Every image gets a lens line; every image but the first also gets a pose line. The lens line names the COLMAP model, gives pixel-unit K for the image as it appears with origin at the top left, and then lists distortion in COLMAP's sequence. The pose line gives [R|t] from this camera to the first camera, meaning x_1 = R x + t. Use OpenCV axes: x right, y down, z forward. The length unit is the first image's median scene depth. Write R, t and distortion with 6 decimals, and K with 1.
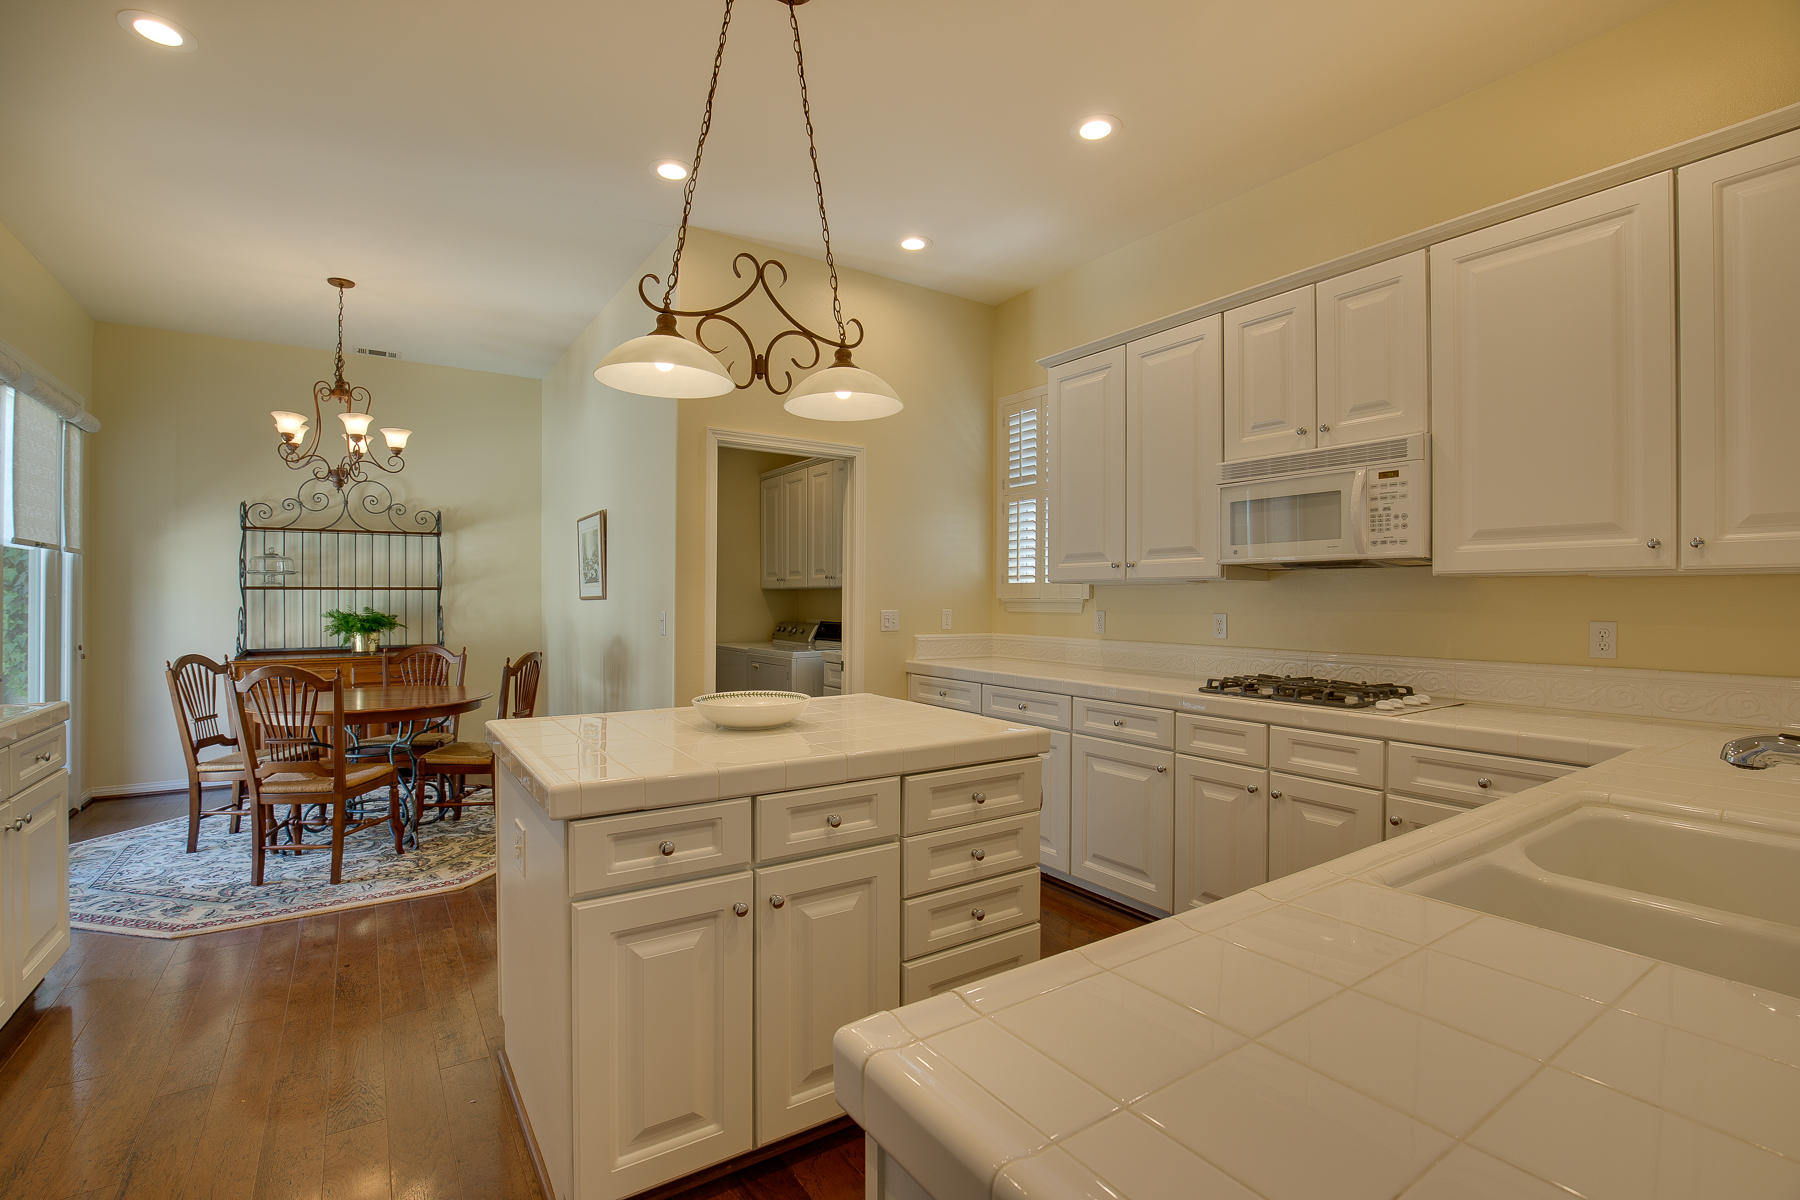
lens RADIAL K [[840.6, 0, 918.6], [0, 840.6, 607.2], [0, 0, 1]] dist [-0.001584, 0.000900]
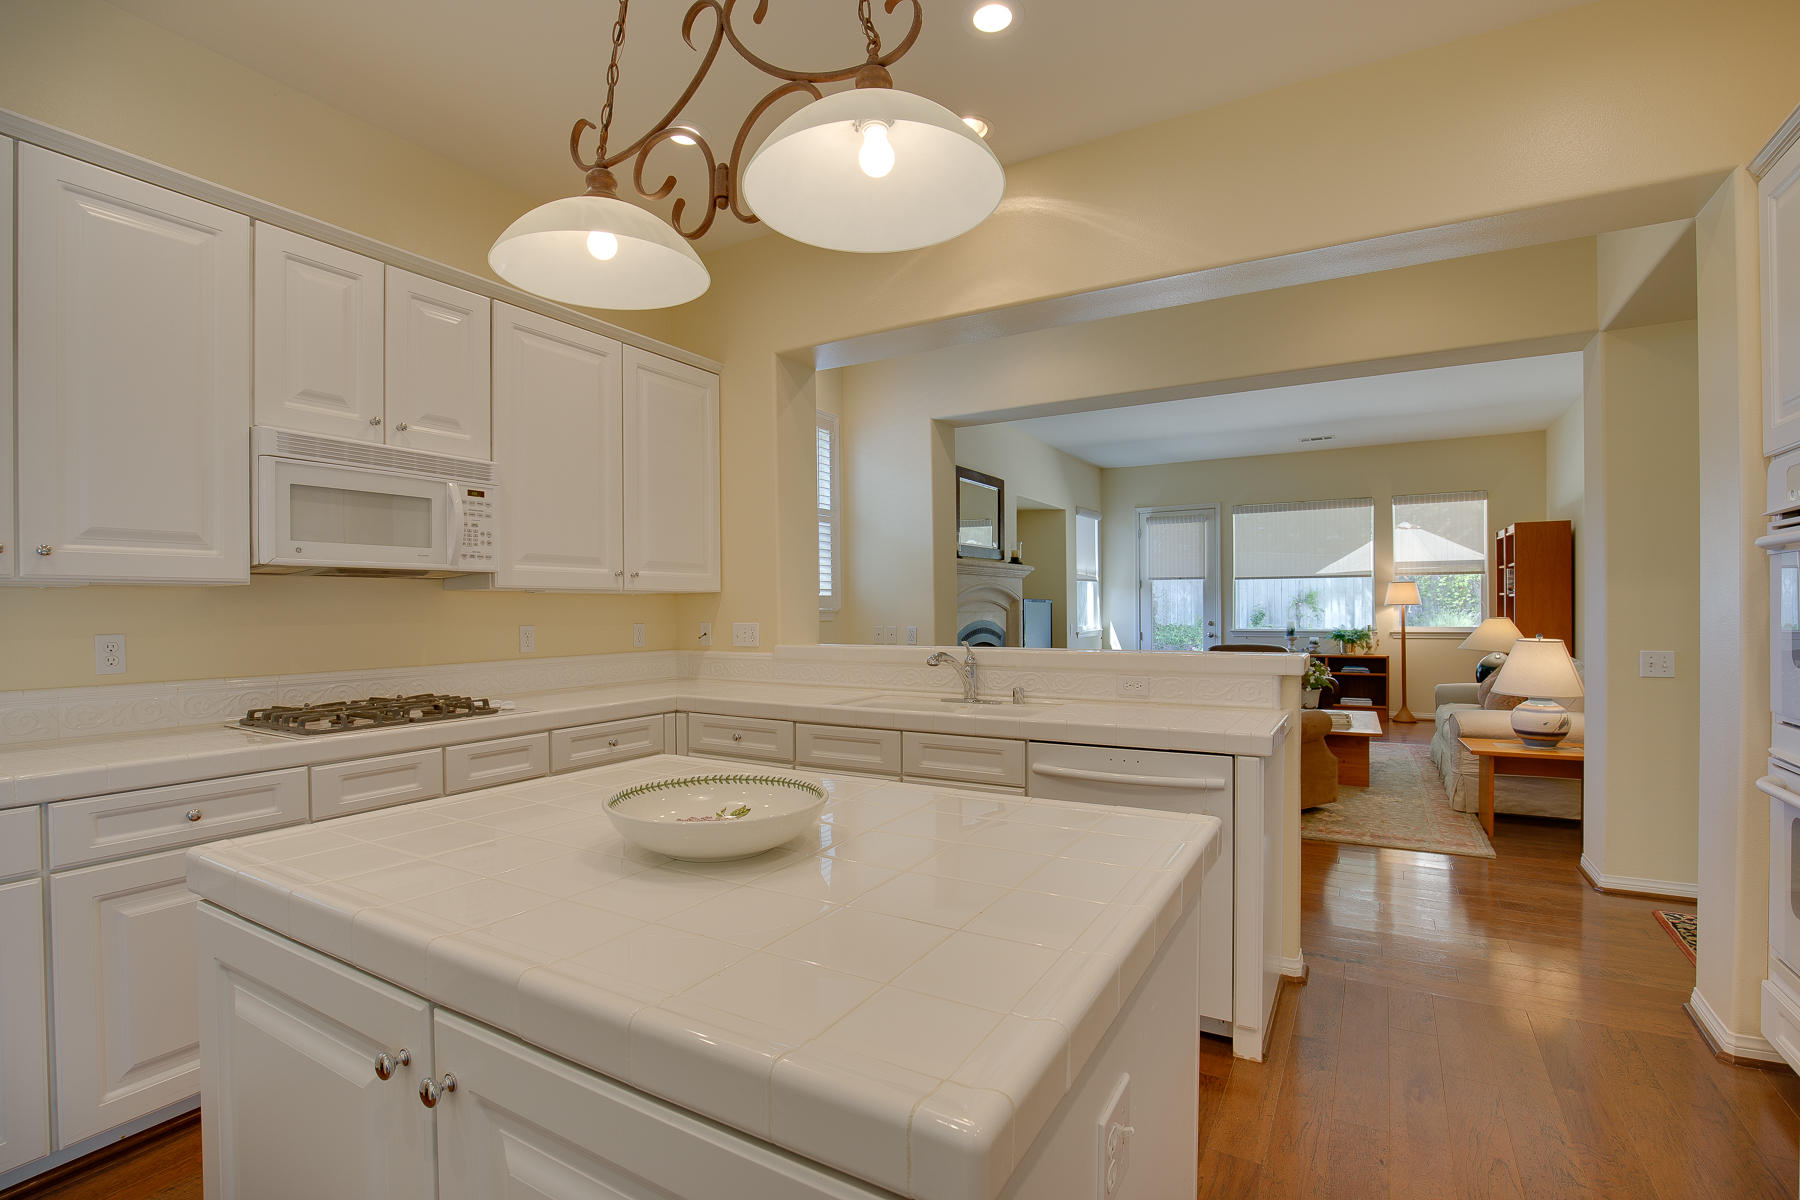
lens RADIAL K [[840.6, 0, 918.6], [0, 840.6, 607.2], [0, 0, 1]] dist [-0.001584, 0.000900]
pose [[-0.426904, -0.001218, 0.904296, -0.649598], [0.011971, 0.999904, 0.006999, -0.013477], [-0.904218, 0.013813, -0.426848, 0.944543]]
